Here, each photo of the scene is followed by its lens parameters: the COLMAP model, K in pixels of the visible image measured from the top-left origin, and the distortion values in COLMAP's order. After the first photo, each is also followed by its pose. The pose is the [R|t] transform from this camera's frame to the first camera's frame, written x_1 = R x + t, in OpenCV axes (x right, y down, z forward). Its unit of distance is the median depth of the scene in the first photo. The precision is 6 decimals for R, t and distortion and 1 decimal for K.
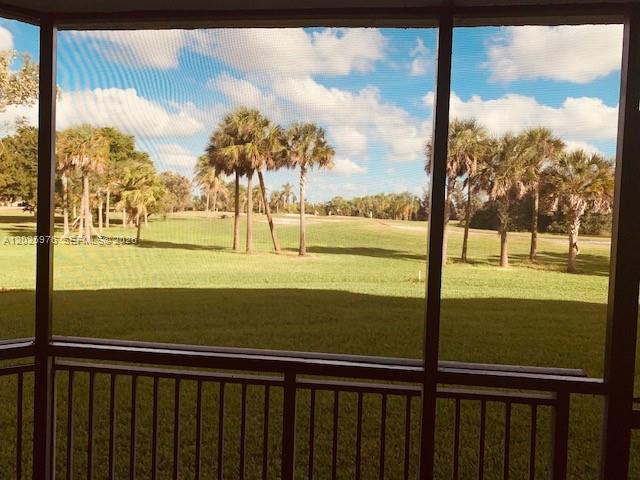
lens RADIAL K [[496.2, 0, 319.1], [0, 496.2, 241.8], [0, 0, 1]] dist [0.034626, -0.034865]
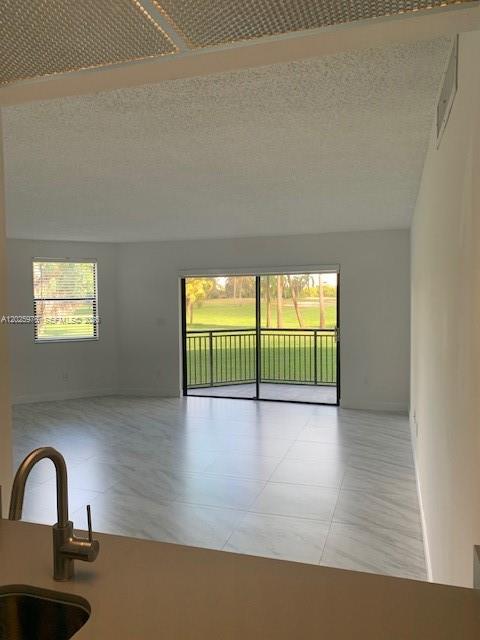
lens RADIAL K [[496.2, 0, 240.2], [0, 496.2, 318.2], [0, 0, 1]] dist [0.034626, -0.034865]
pose [[0.979722, -0.035196, -0.197246, 0.009459], [0.031990, 0.999300, -0.019417, 0.011752], [0.197791, 0.012713, 0.980162, -0.203167]]
